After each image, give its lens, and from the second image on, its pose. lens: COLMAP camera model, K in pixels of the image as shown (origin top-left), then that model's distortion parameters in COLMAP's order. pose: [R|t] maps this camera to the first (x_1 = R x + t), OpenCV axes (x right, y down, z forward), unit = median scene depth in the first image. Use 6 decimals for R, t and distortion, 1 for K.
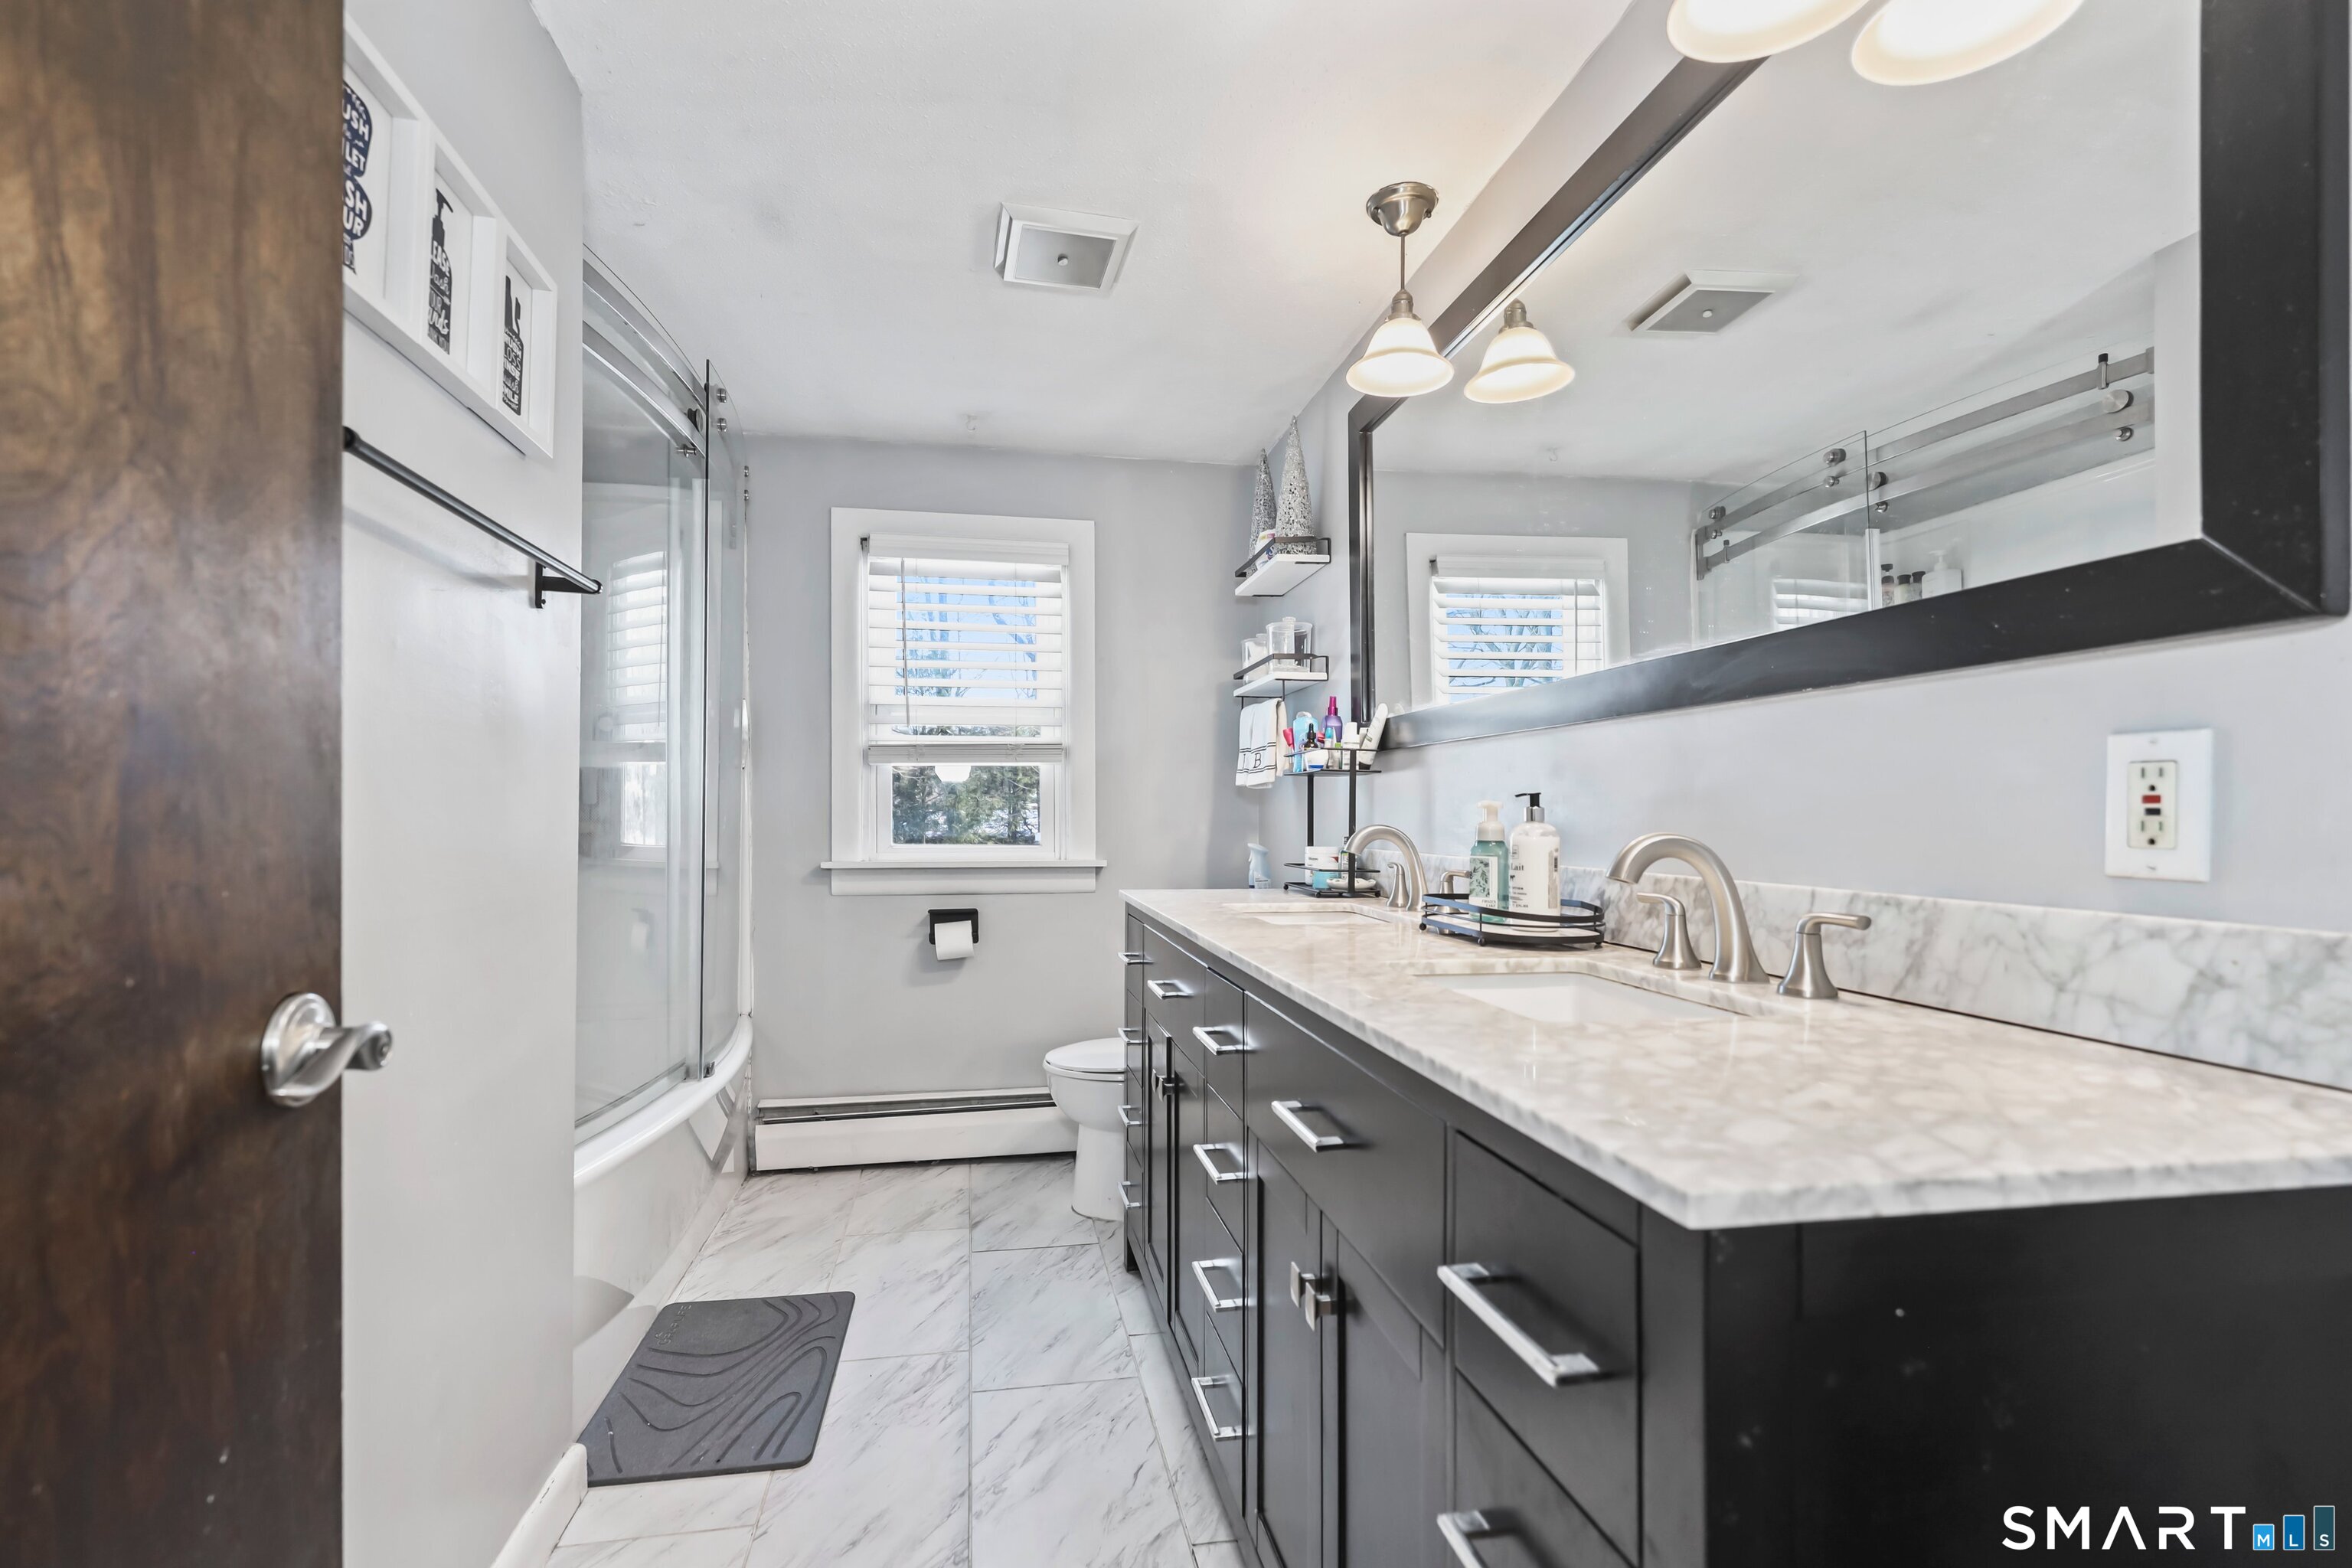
lens RADIAL K [[1071.5, 0, 1158.5], [0, 1071.5, 815.6], [0, 0, 1]] dist [0.005163, 0.000072]
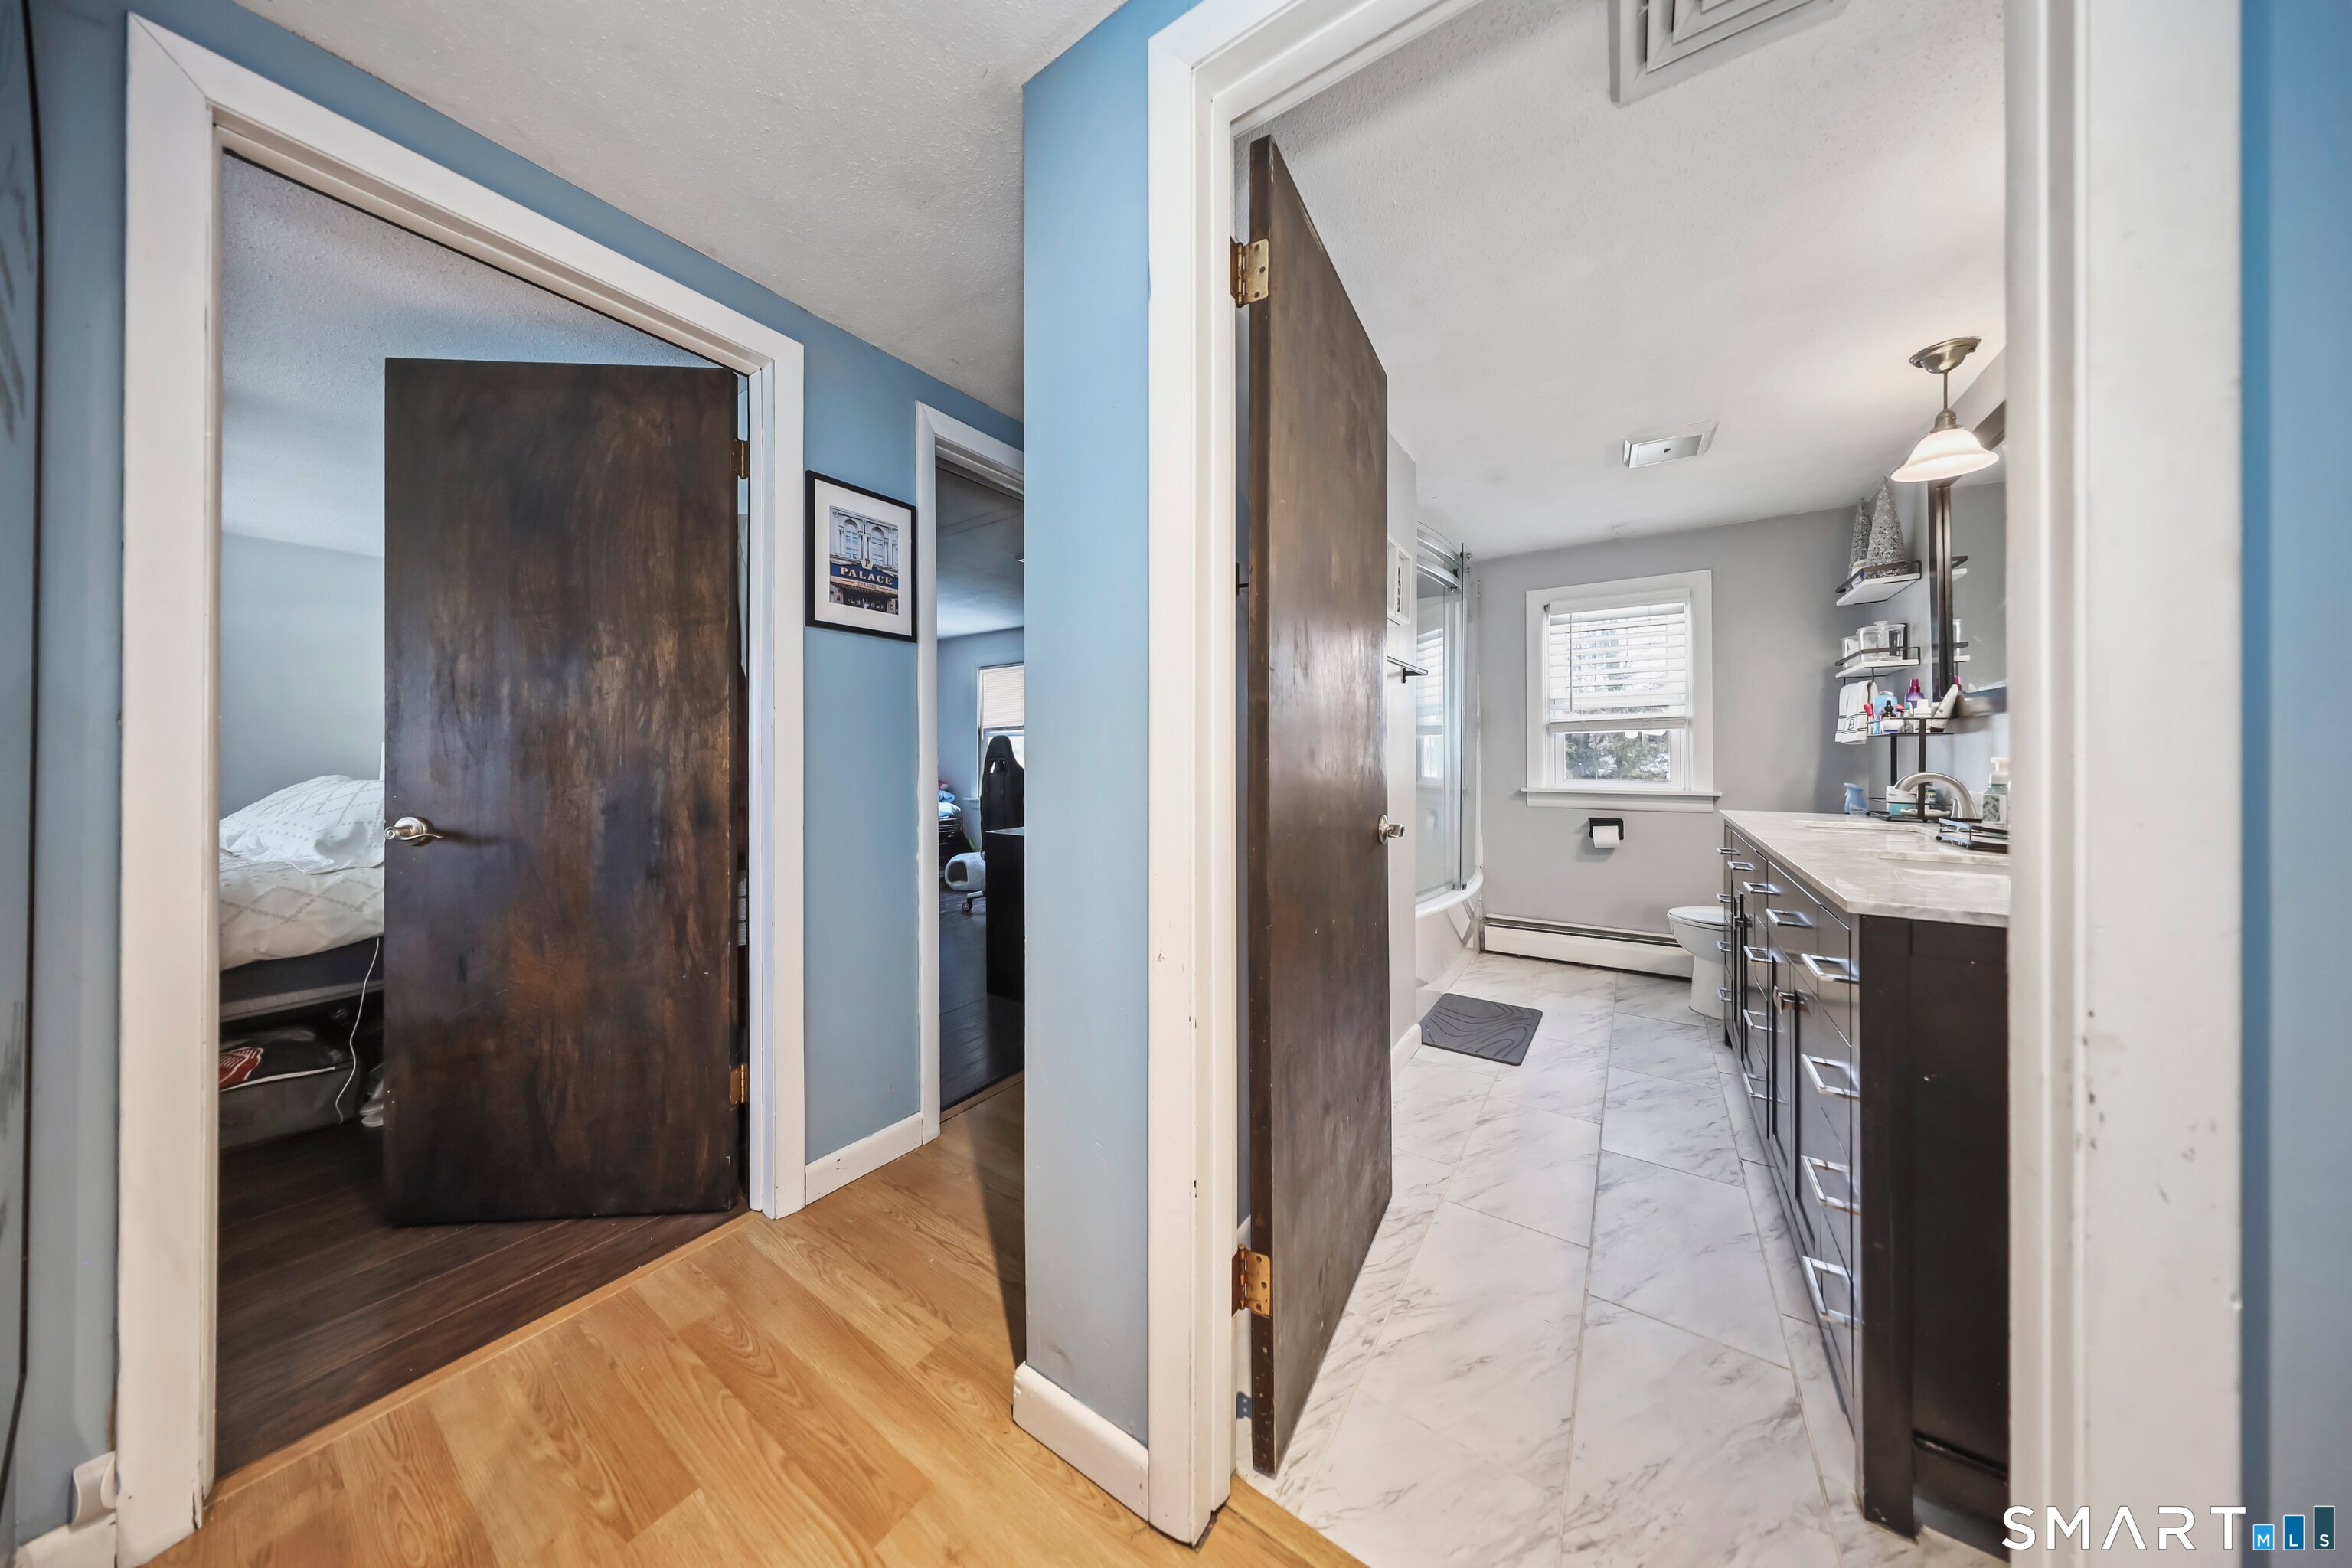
lens RADIAL K [[690.6, 0, 1175.6], [0, 690.6, 756.5], [0, 0, 1]] dist [0.004900, 0.000152]
pose [[0.723105, -0.004228, -0.690725, 0.095386], [0.002522, 0.999991, -0.003480, -0.009957], [0.690734, 0.000774, 0.723109, -0.333072]]
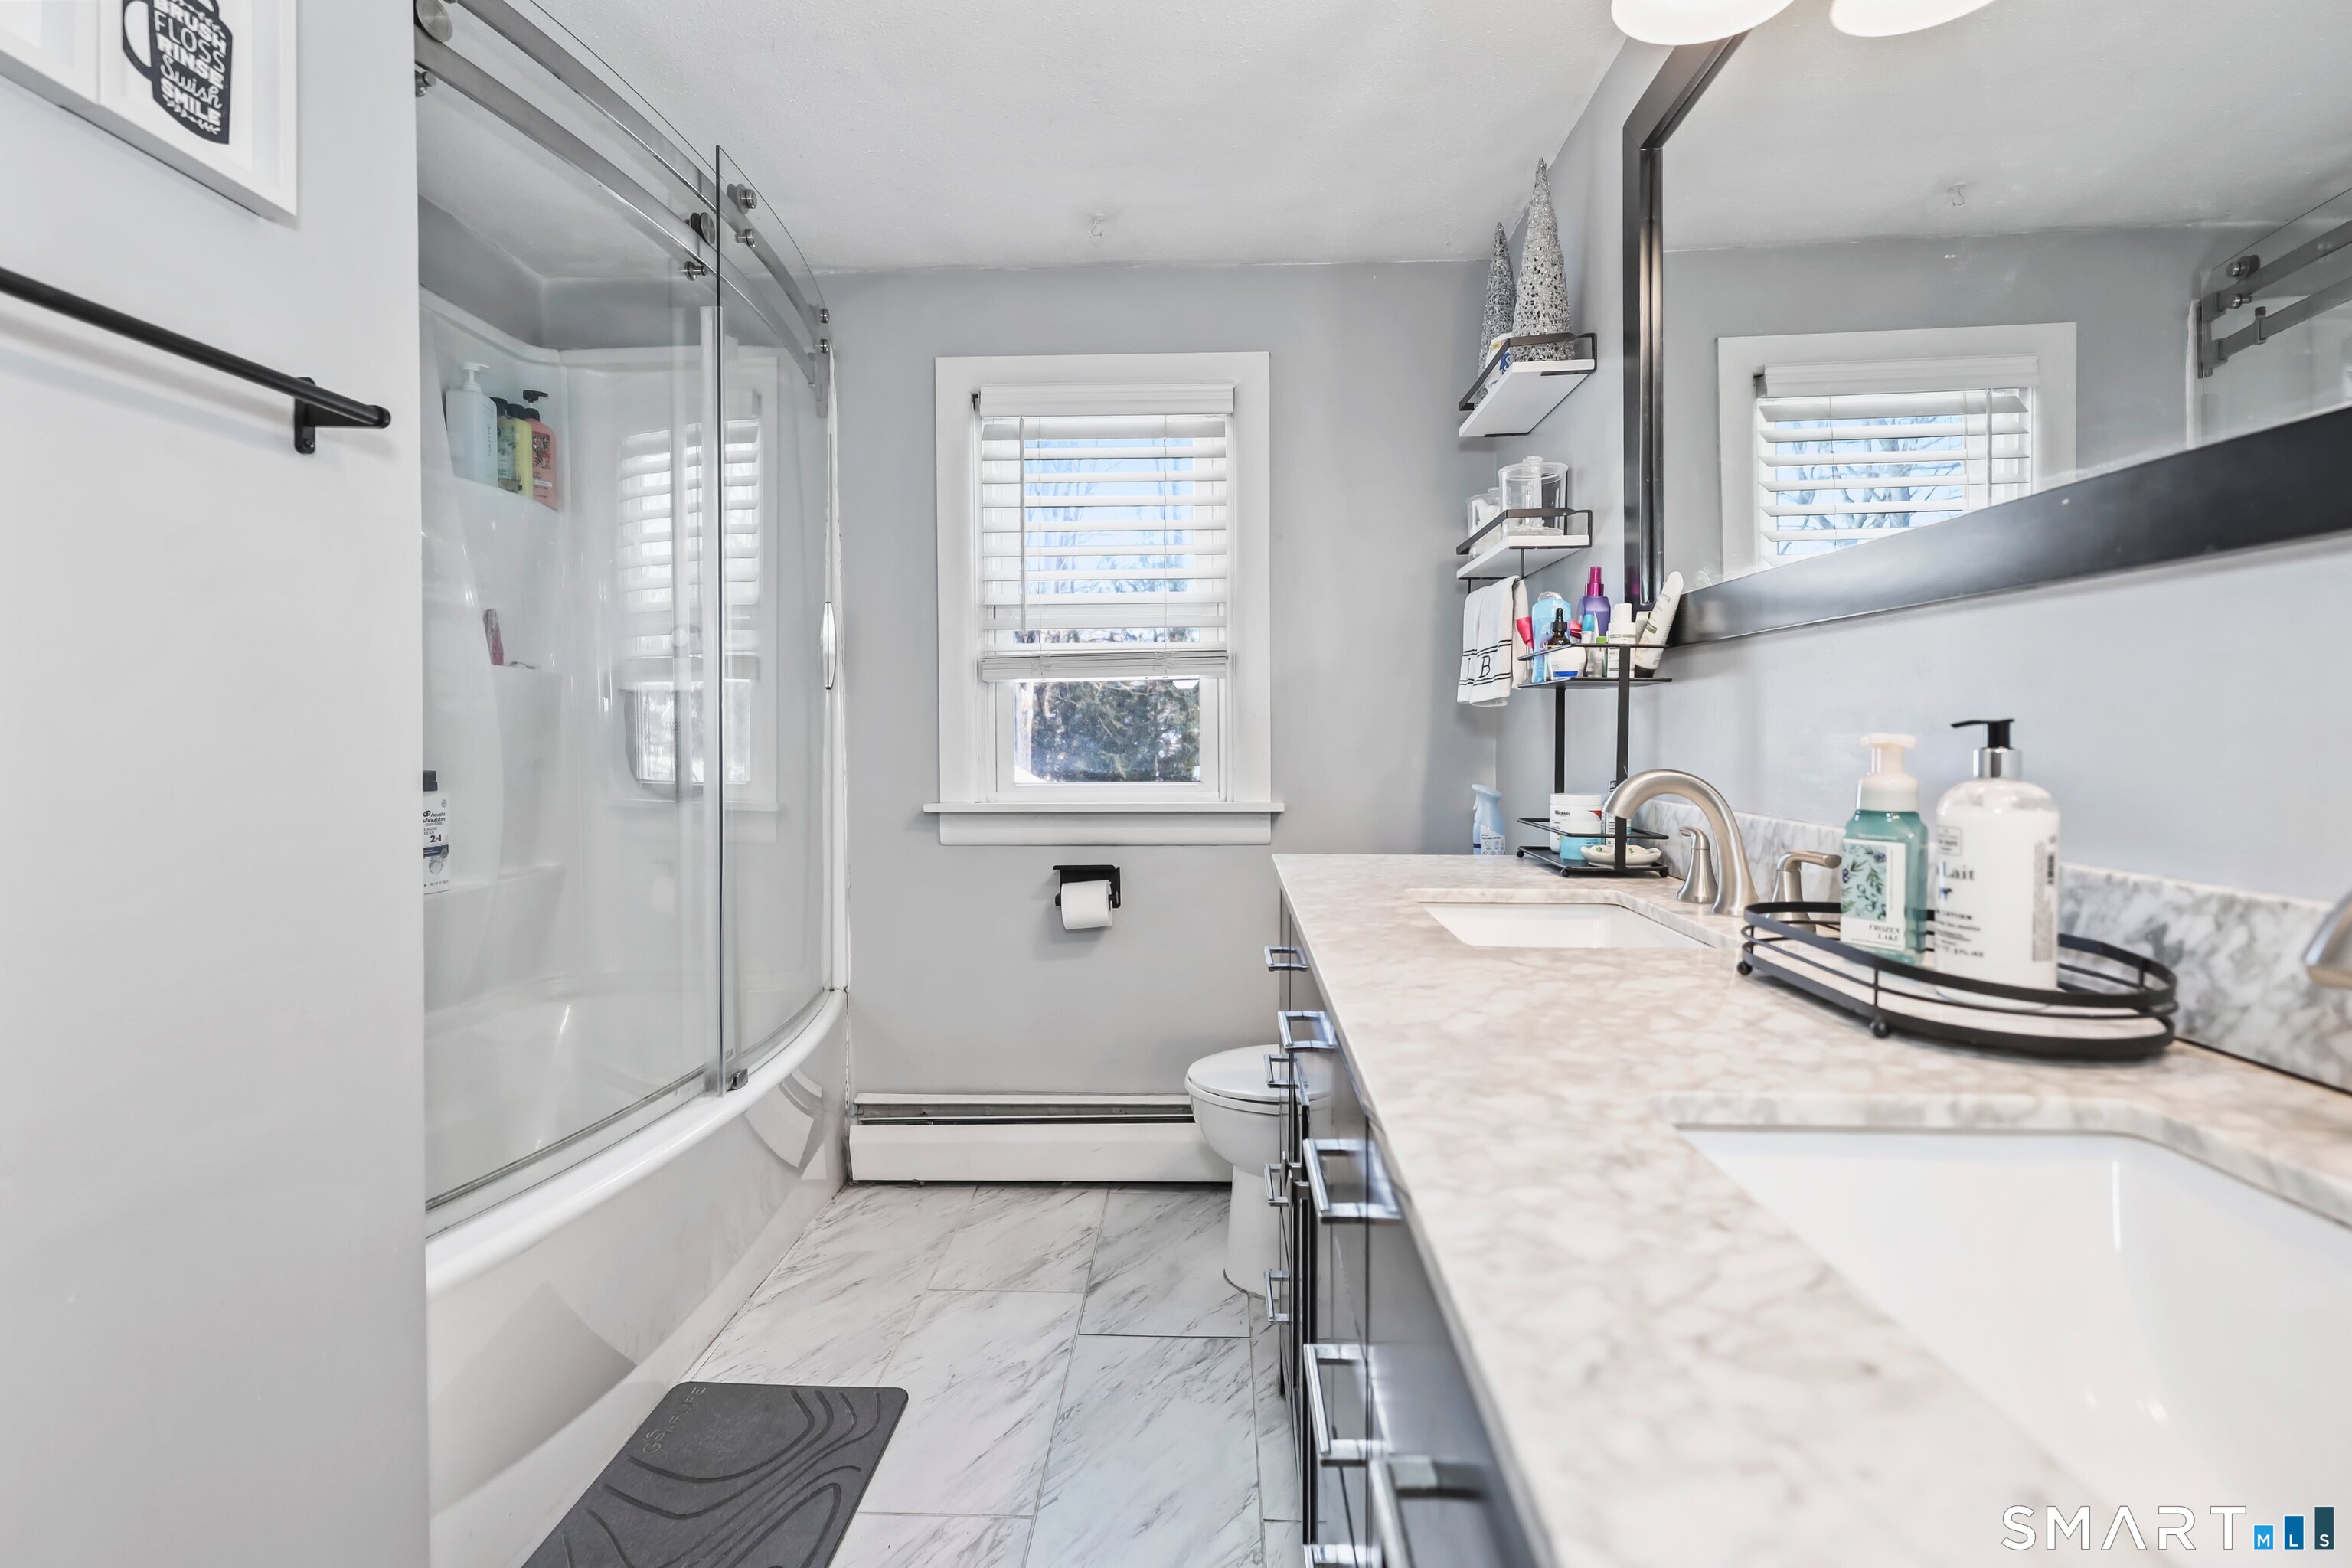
lens RADIAL K [[1165.5, 0, 1156.6], [0, 1165.5, 777.7], [0, 0, 1]] dist [0.001552, 0.002478]
pose [[0.976399, 0.001522, -0.215969, 0.056298], [0.006675, 0.999285, 0.037220, -0.010463], [0.215871, -0.037783, 0.975691, 0.245947]]
